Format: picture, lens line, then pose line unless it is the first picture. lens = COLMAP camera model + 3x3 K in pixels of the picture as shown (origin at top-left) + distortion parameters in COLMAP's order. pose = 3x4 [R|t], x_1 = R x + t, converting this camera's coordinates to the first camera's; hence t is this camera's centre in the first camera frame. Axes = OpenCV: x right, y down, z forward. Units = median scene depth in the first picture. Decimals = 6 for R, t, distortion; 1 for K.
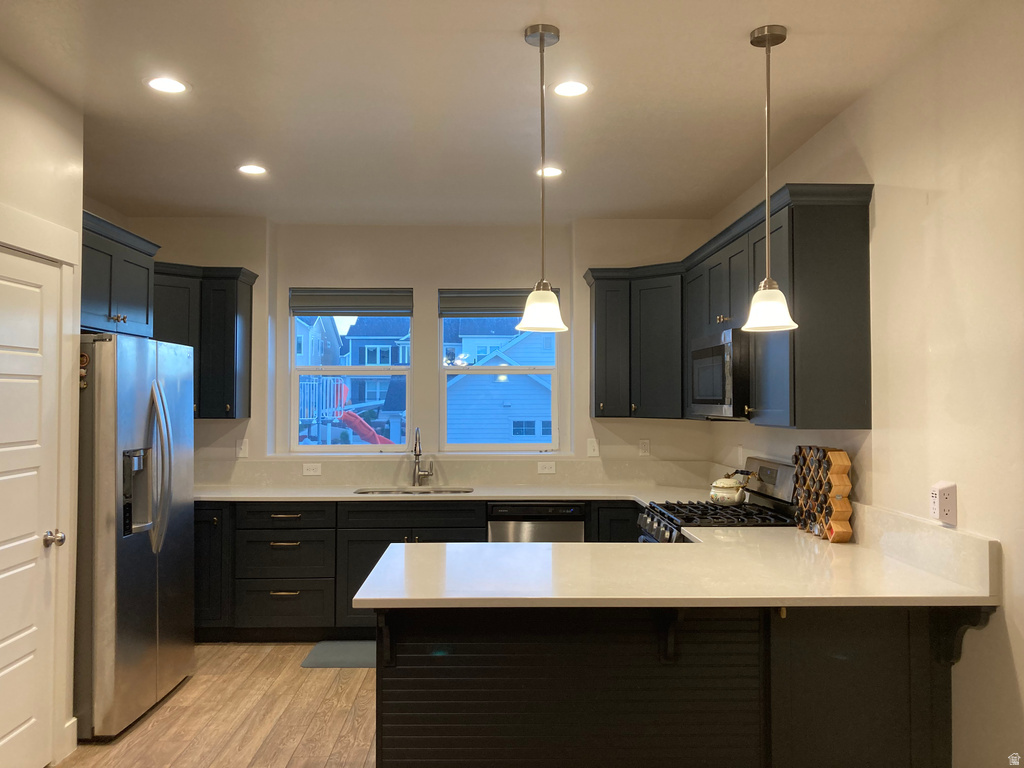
lens RADIAL K [[839.5, 0, 483.7], [0, 839.5, 376.1], [0, 0, 1]] dist [0.012843, 0.007216]
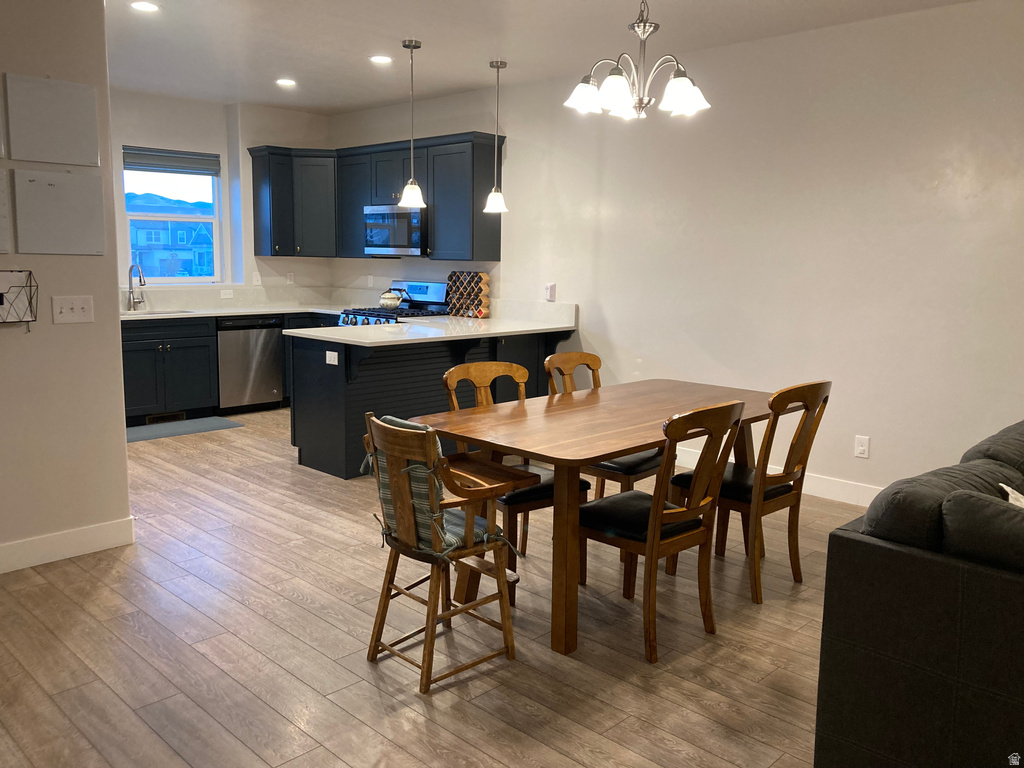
lens RADIAL K [[839.5, 0, 508.2], [0, 839.5, 378.5], [0, 0, 1]] dist [0.012843, 0.007216]
pose [[0.706447, -0.094073, 0.701486, -0.720446], [-0.035920, 0.985085, 0.168279, 0.000763], [-0.706854, -0.144078, 0.692531, -0.335490]]
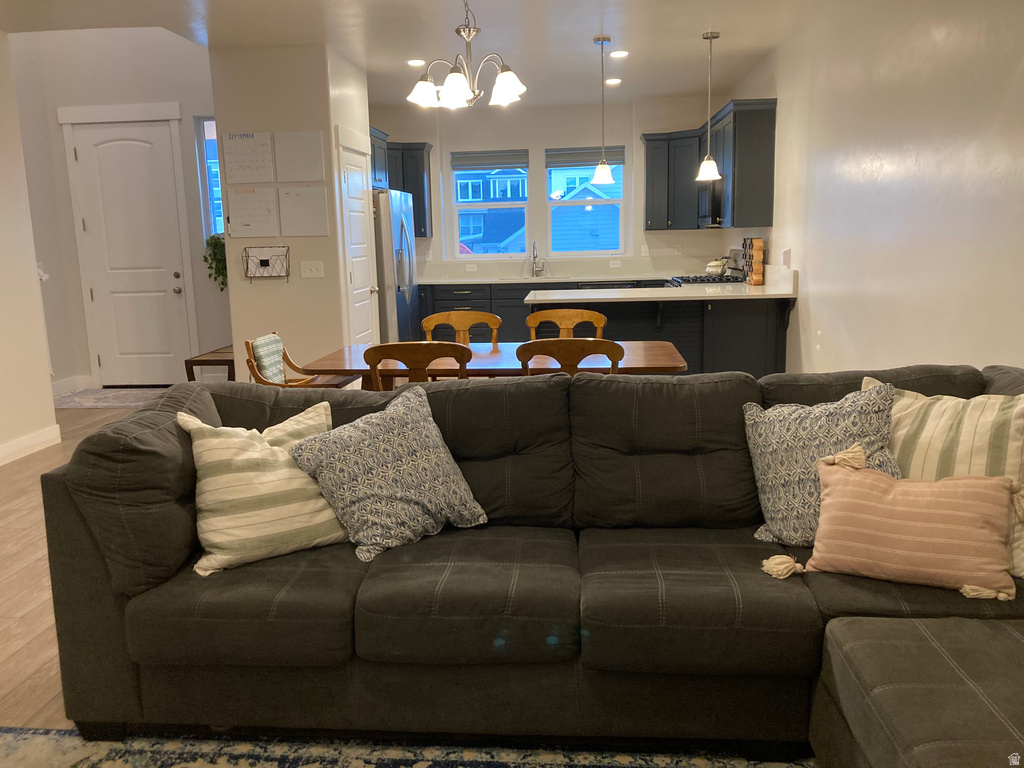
lens RADIAL K [[839.5, 0, 506.3], [0, 839.5, 373.9], [0, 0, 1]] dist [0.012843, 0.007216]
pose [[0.996547, -0.013749, -0.081885, -0.005850], [0.029263, 0.981074, 0.191409, 0.004026], [0.077704, -0.193144, 0.978089, -0.788835]]
